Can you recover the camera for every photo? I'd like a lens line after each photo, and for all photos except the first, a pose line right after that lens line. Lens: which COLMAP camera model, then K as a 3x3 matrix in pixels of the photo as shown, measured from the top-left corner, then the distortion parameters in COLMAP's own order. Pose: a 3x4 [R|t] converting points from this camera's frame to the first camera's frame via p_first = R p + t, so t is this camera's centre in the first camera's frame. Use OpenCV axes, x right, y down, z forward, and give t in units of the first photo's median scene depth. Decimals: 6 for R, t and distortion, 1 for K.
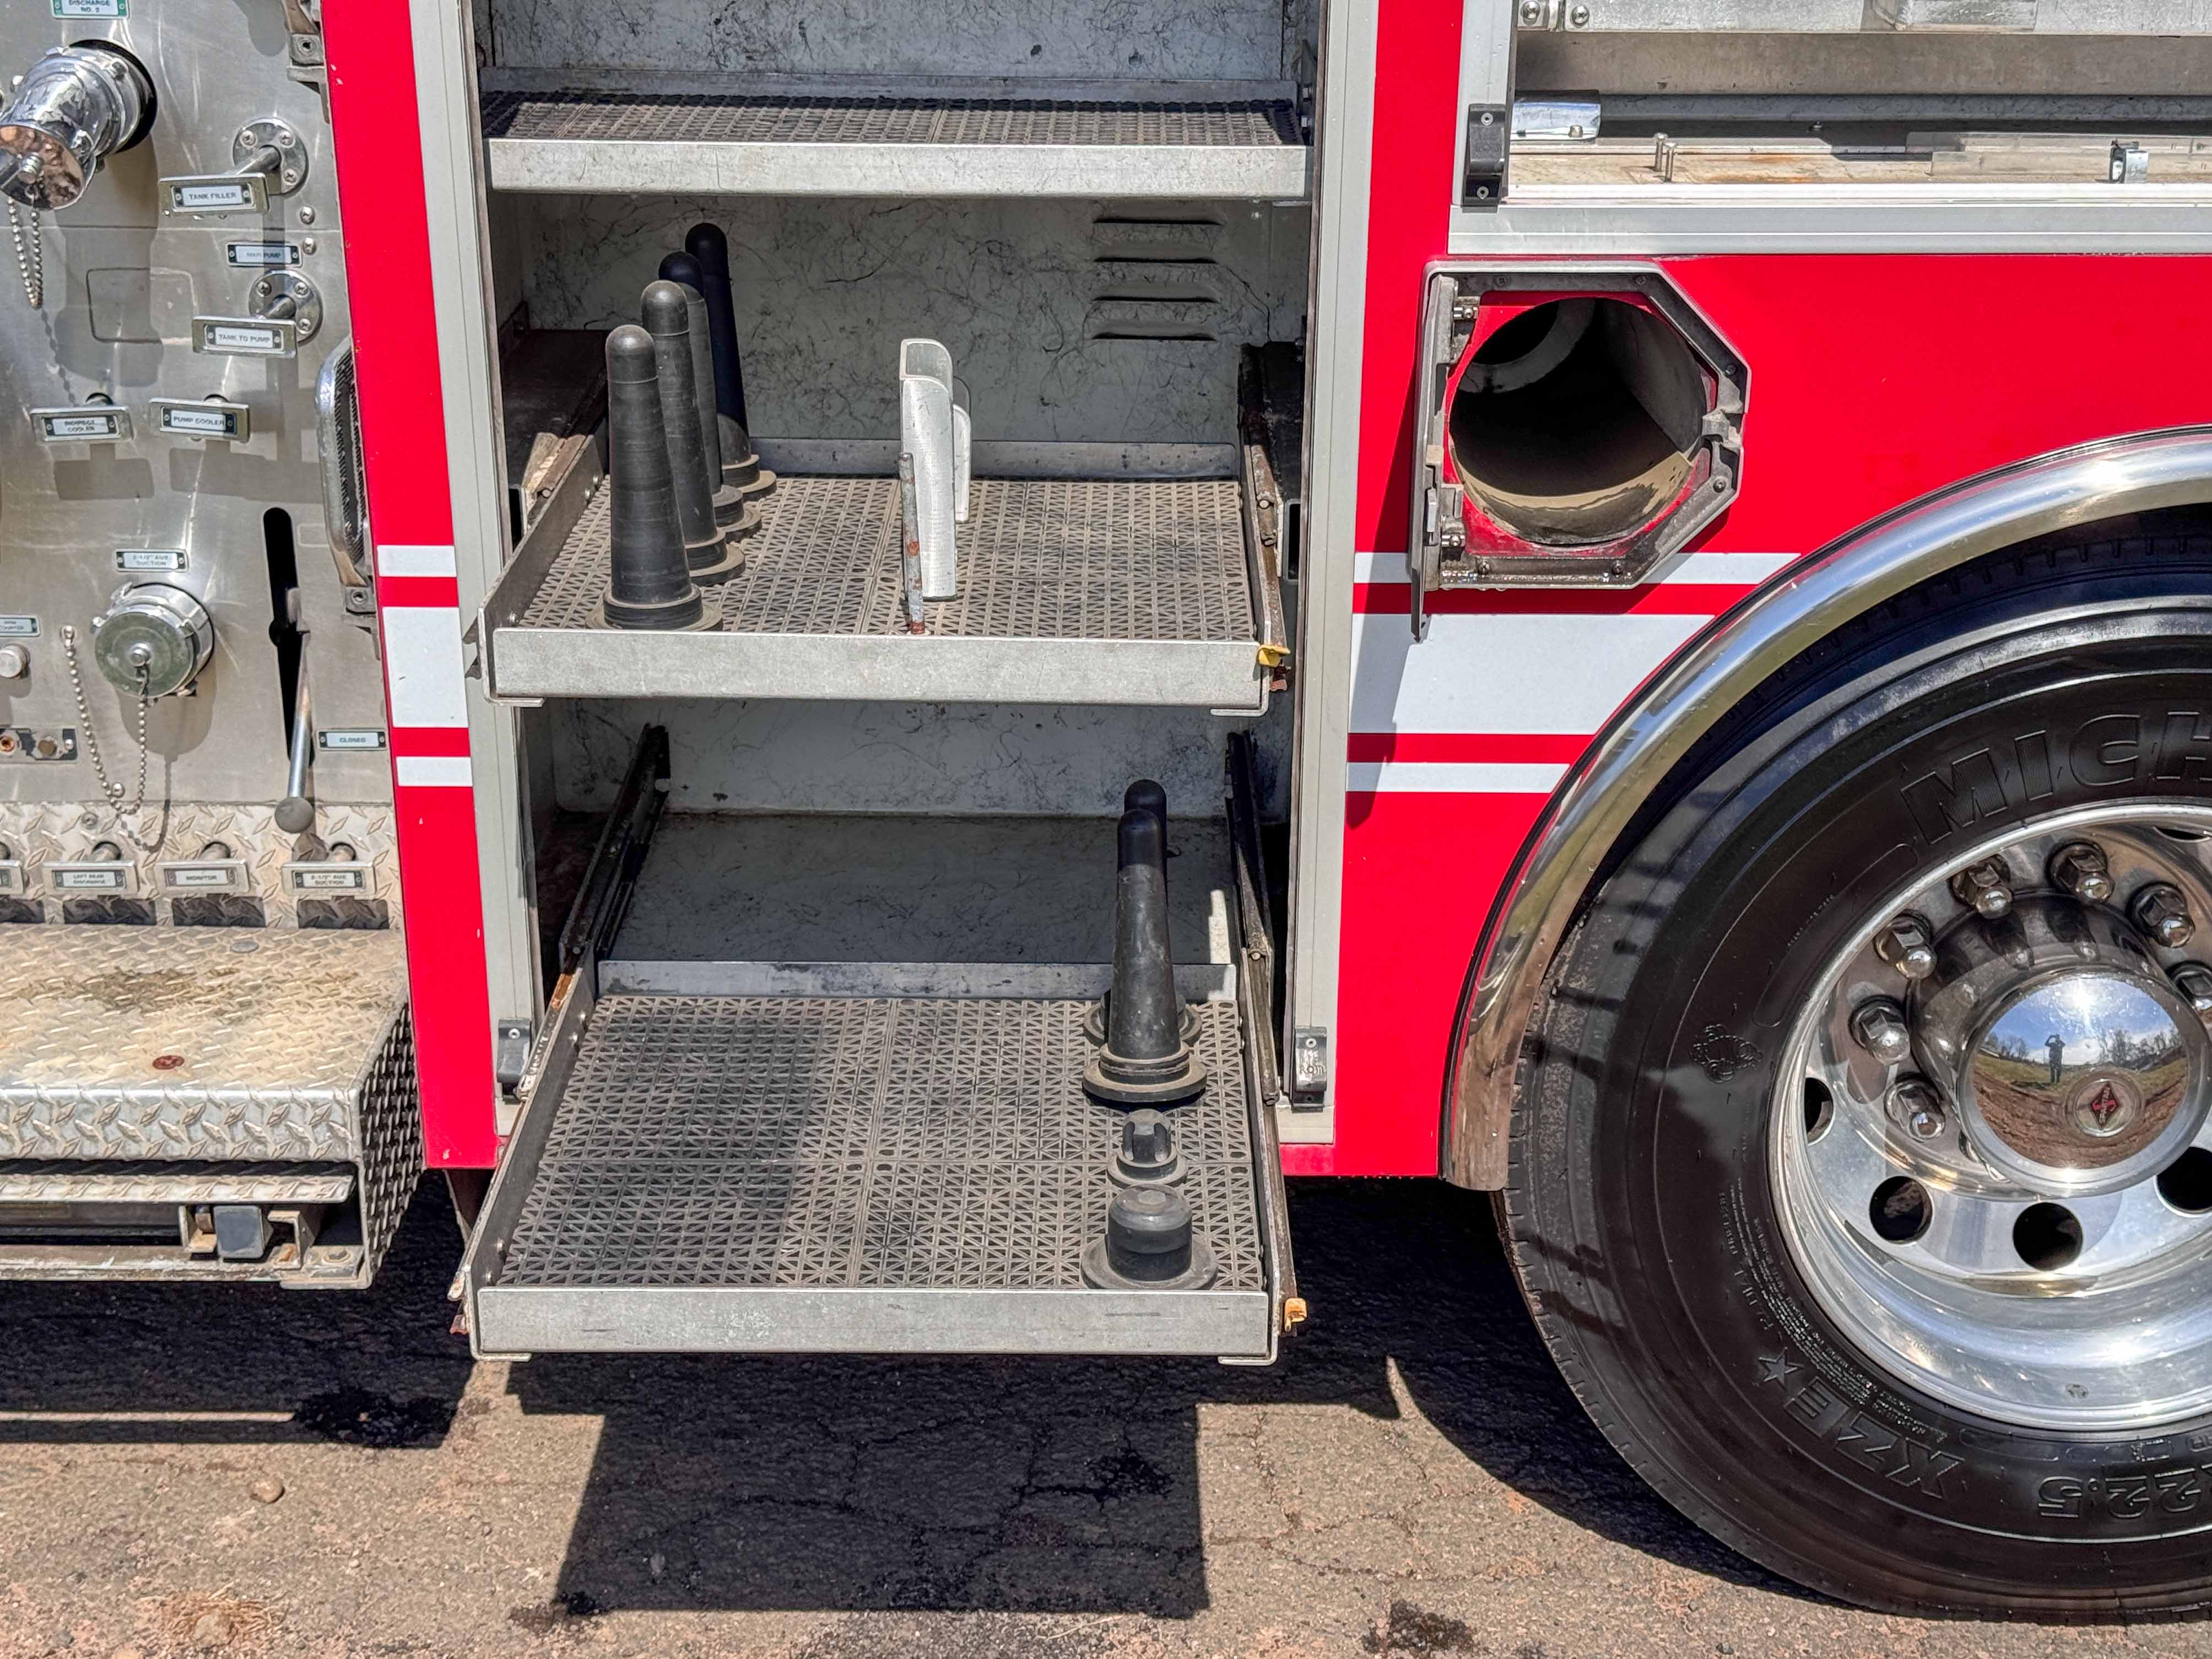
lens RADIAL K [[3128.2, 0, 1106.0], [0, 3128.2, 844.1], [0, 0, 1]] dist [0.211508, -0.481780]
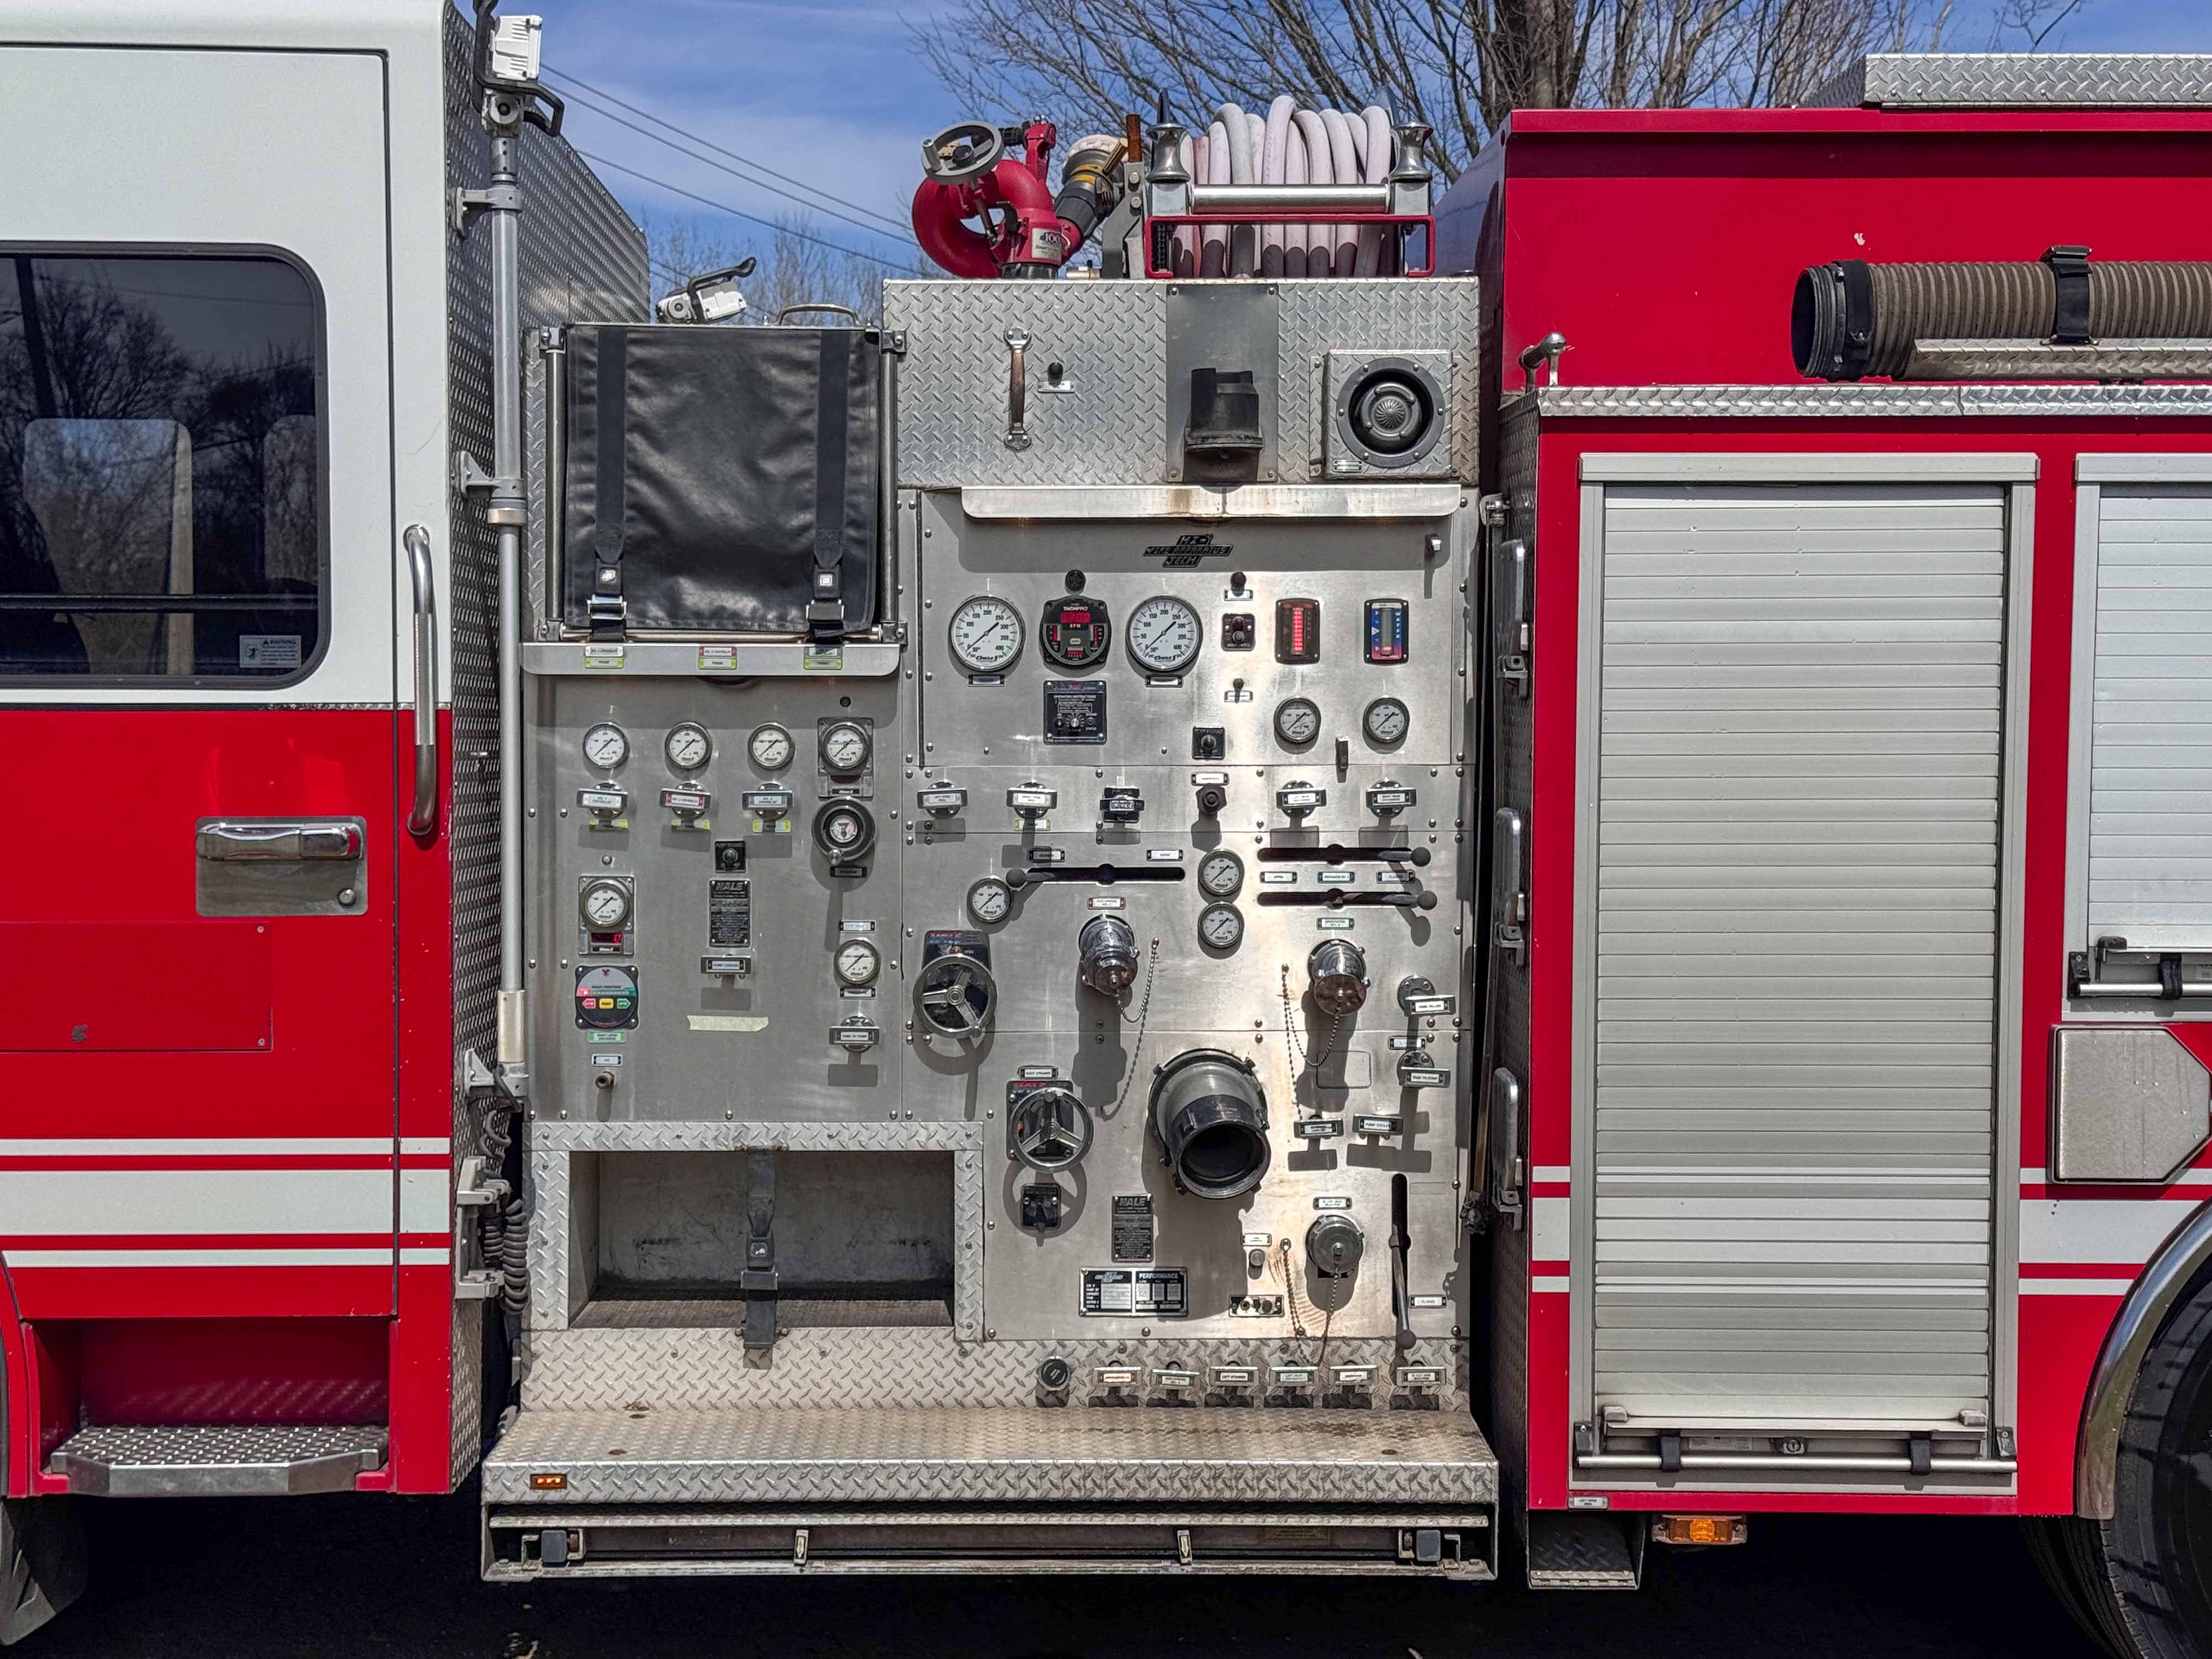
lens RADIAL K [[3148.0, 0, 1106.0], [0, 3148.0, 829.5], [0, 0, 1]] dist [0.169994, -0.133744]
pose [[0.999689, -0.004967, 0.024422, -0.503322], [0.012537, 0.947147, -0.320555, 0.318361], [-0.021539, 0.320762, 0.946915, -0.903949]]
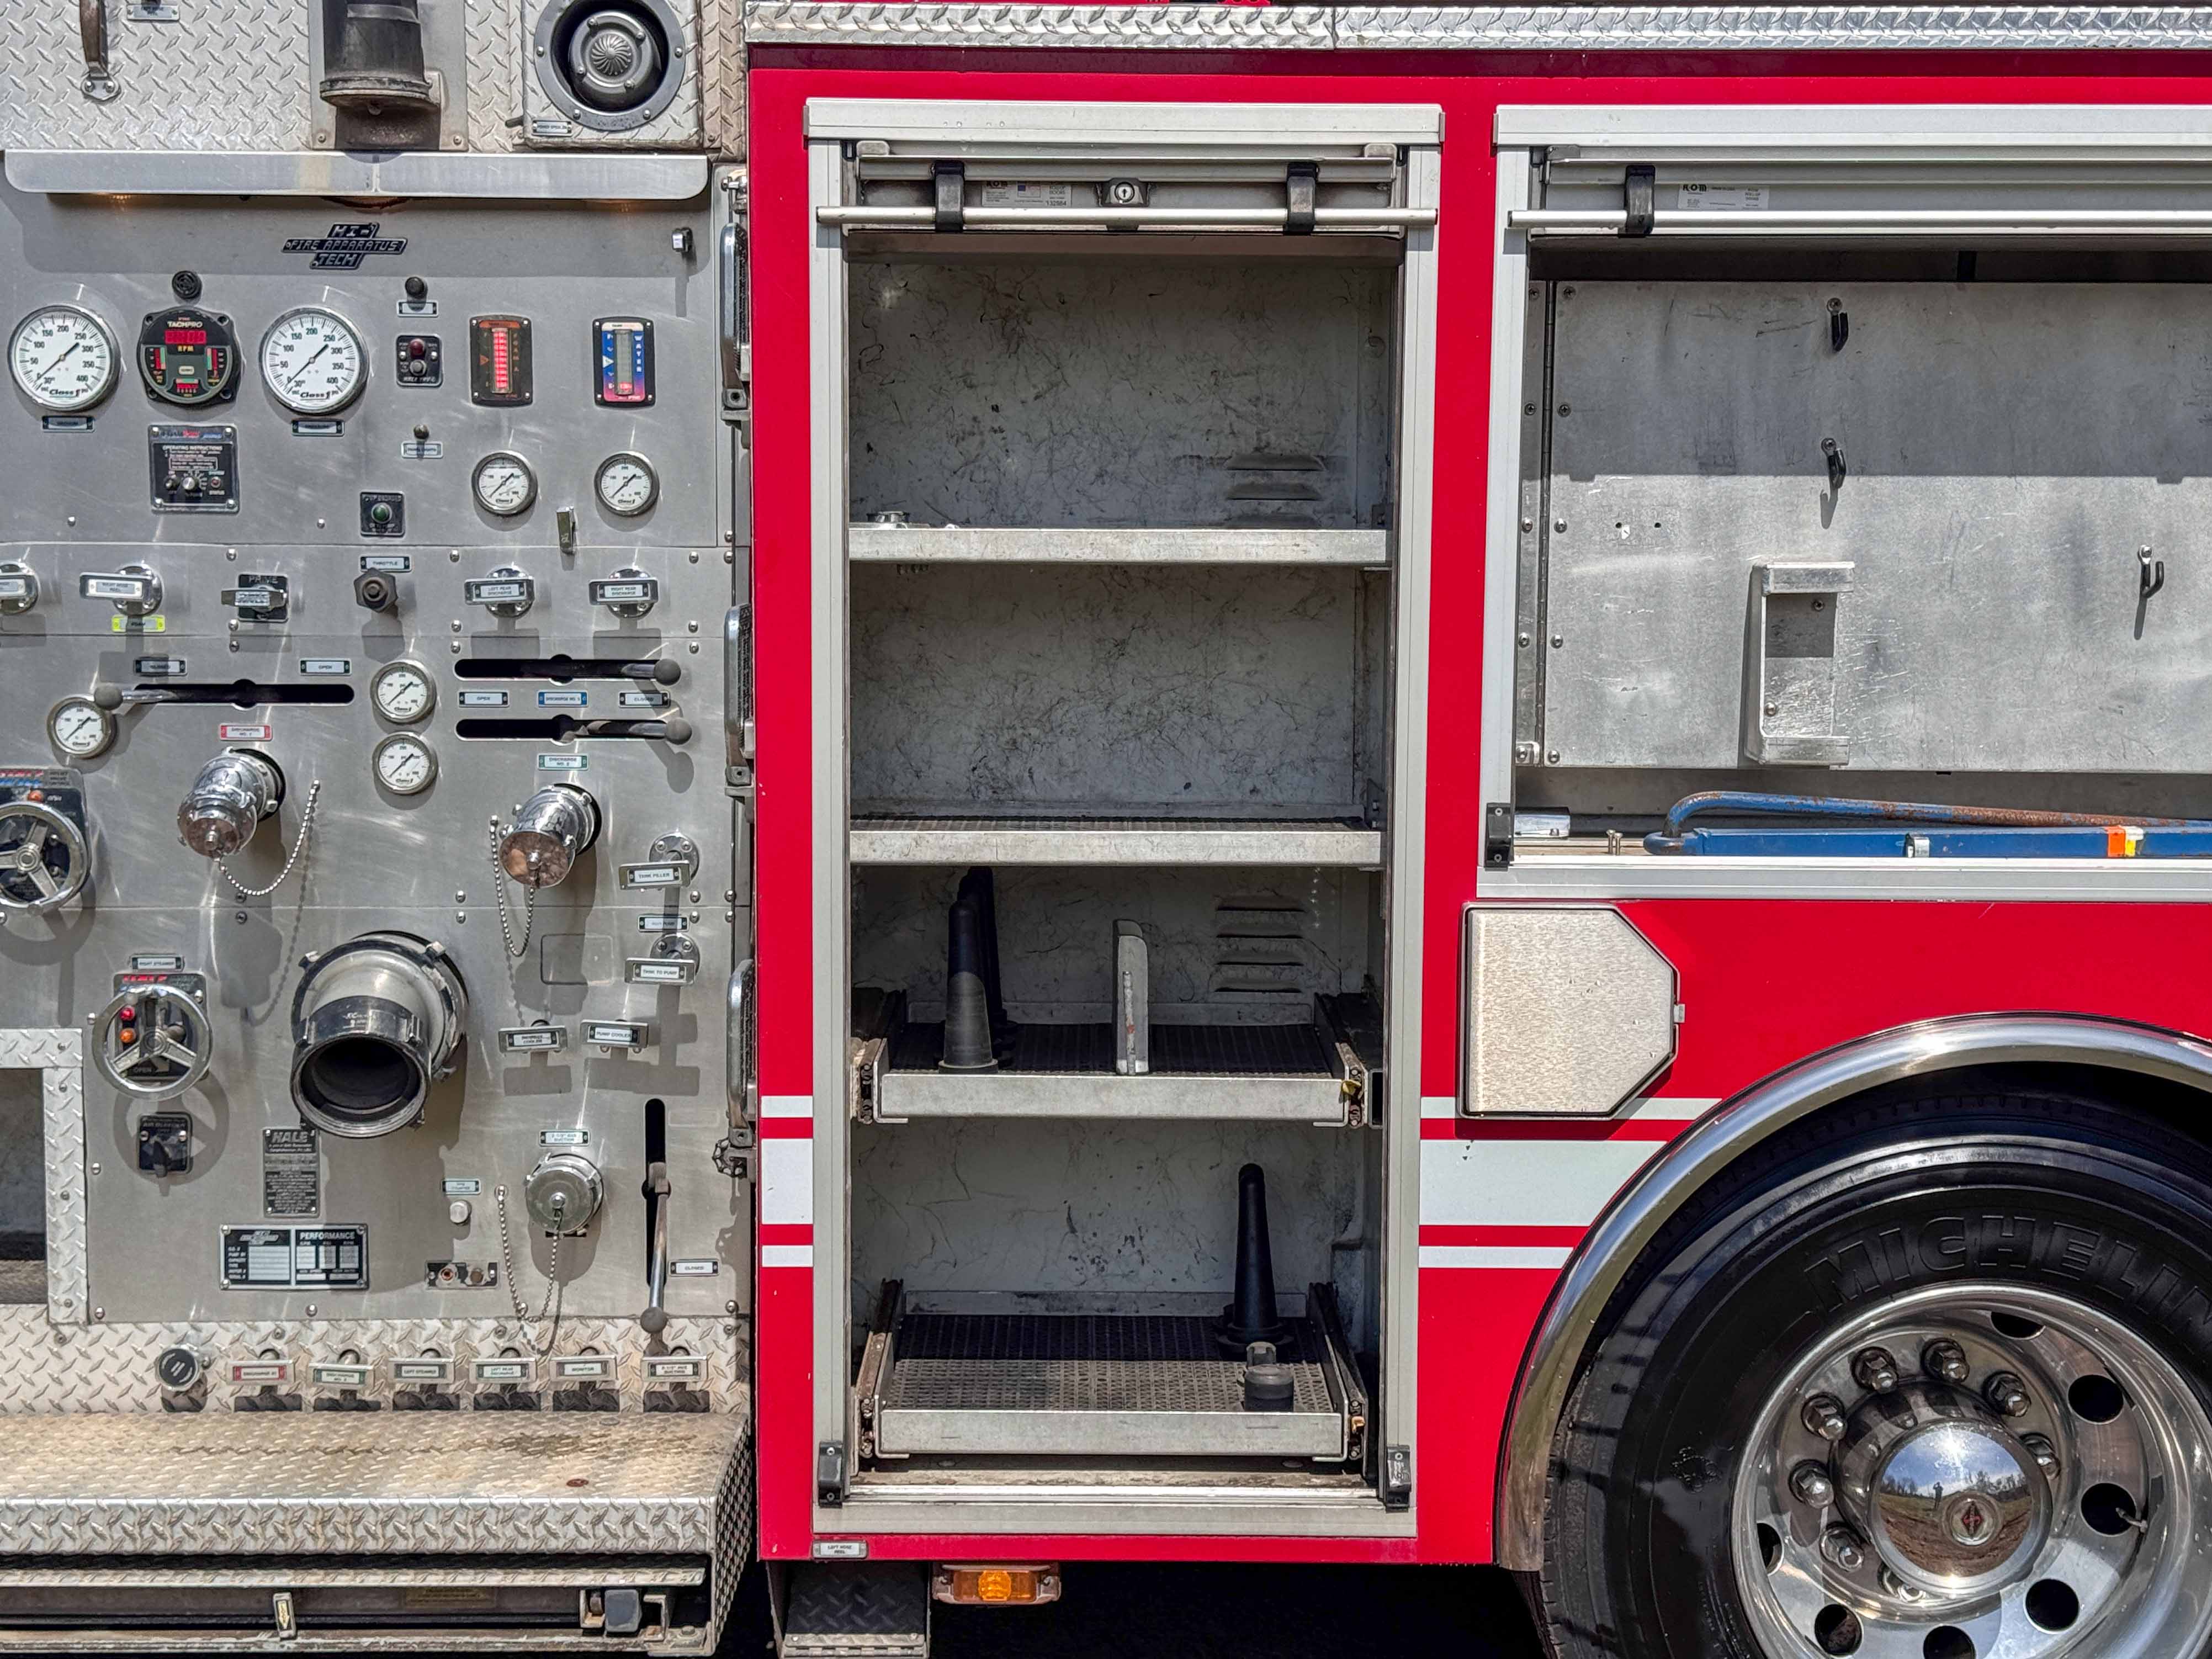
lens RADIAL K [[3148.1, 0, 1106.0], [0, 3148.1, 829.5], [0, 0, 1]] dist [0.169994, -0.133744]
pose [[0.999950, -0.002350, 0.009766, -0.075352], [0.004913, 0.962416, -0.271536, 0.171157], [-0.008761, 0.271570, 0.962379, -0.419351]]
